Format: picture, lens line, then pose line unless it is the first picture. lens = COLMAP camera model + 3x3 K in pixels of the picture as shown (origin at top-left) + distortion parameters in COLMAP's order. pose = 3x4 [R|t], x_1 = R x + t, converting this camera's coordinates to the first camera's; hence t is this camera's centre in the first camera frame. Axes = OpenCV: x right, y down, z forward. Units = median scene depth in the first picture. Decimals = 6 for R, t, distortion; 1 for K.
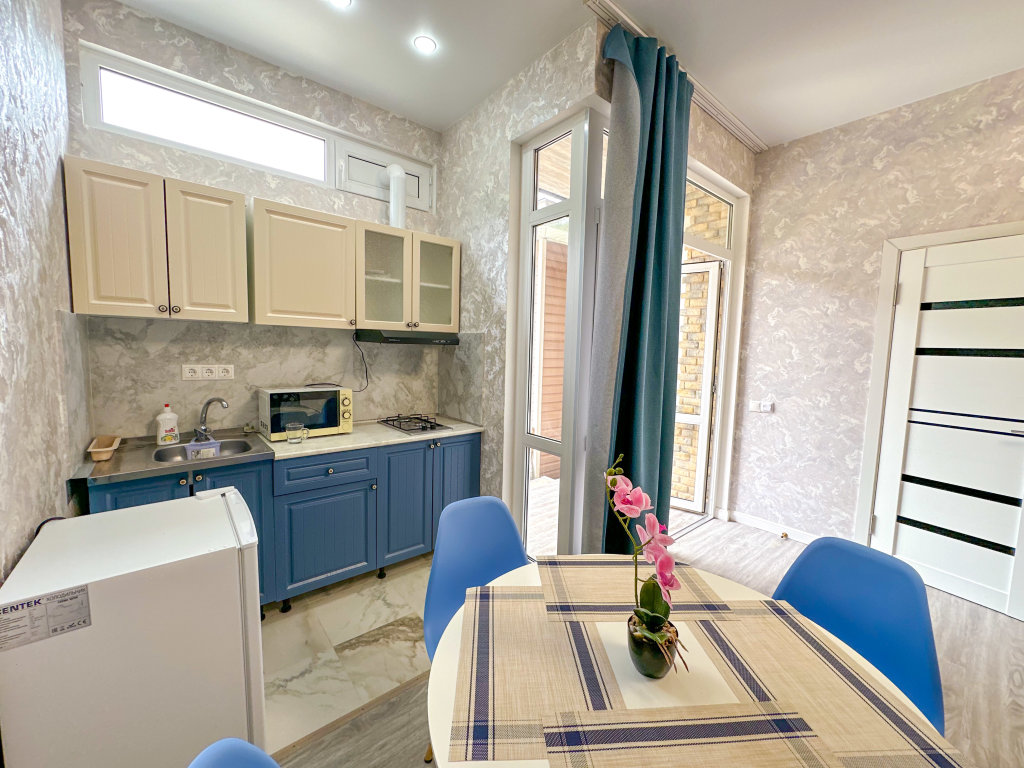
lens RADIAL K [[408.9, 0, 514.1], [0, 408.9, 382.5], [0, 0, 1]] dist [-0.002959, 0.000286]
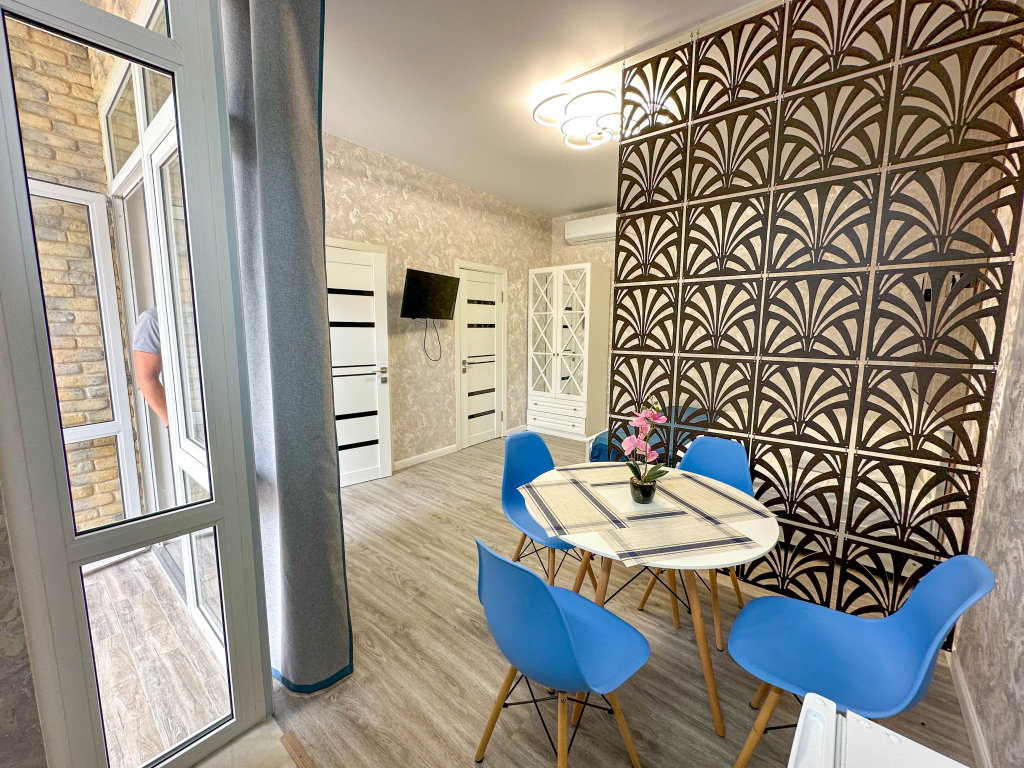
lens RADIAL K [[408.9, 0, 513.1], [0, 408.9, 382.4], [0, 0, 1]] dist [-0.002959, 0.000286]
pose [[-0.181591, -0.156776, 0.970797, -0.486507], [0.071620, 0.982480, 0.172060, -0.080869], [-0.980763, 0.100773, -0.167181, 0.681530]]
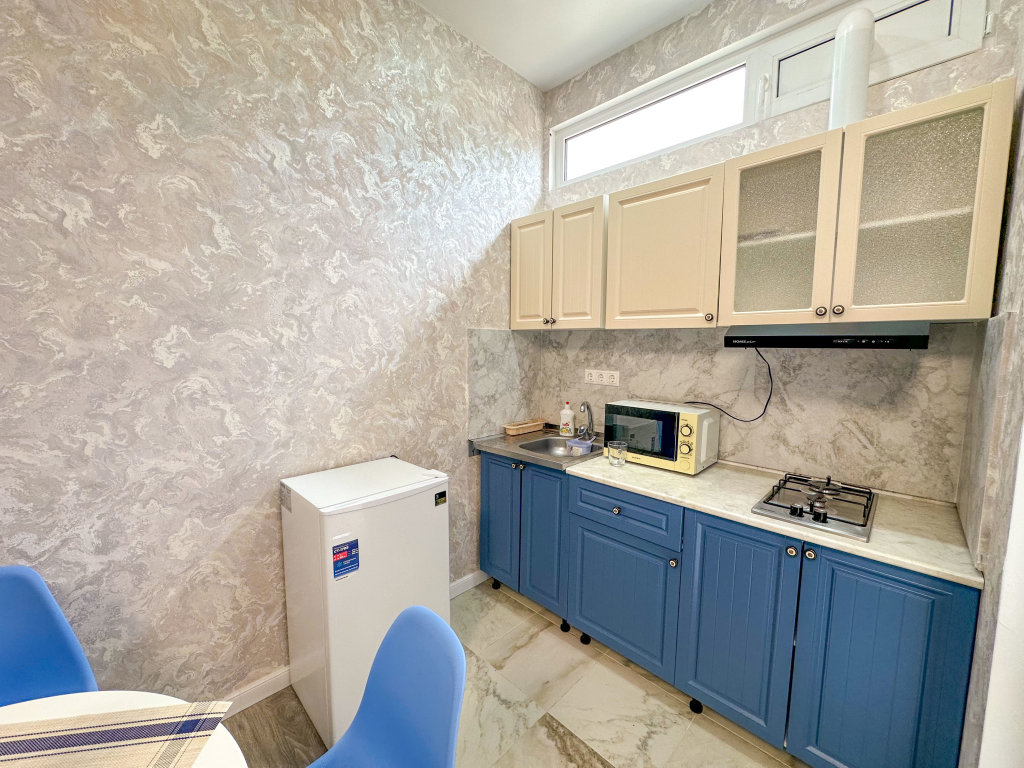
lens RADIAL K [[408.9, 0, 512.7], [0, 408.9, 382.0], [0, 0, 1]] dist [-0.002959, 0.000286]
pose [[0.095862, 0.066816, -0.993150, 0.272511], [-0.092077, 0.994062, 0.057990, -0.051894], [0.991127, 0.085887, 0.101445, 0.647463]]
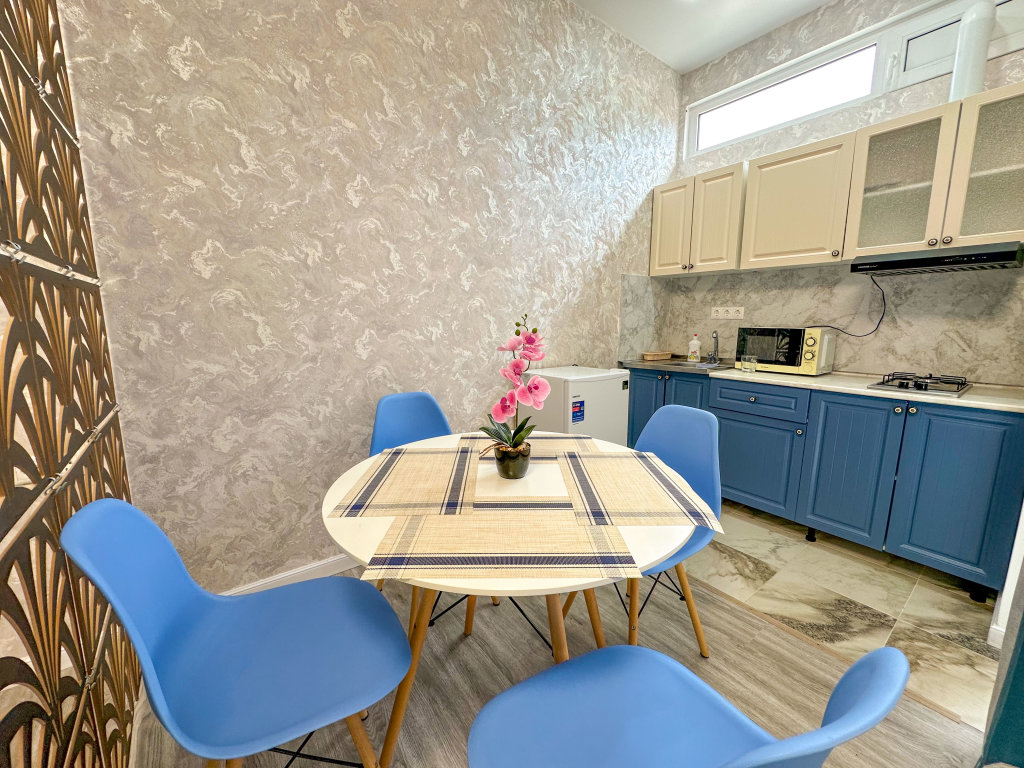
lens RADIAL K [[408.9, 0, 512.0], [0, 408.9, 382.6], [0, 0, 1]] dist [-0.002959, 0.000286]
pose [[-0.049292, 0.126679, -0.990718, 0.591258], [-0.089833, 0.987341, 0.130717, 0.082918], [0.994736, 0.095443, -0.037288, 0.374654]]
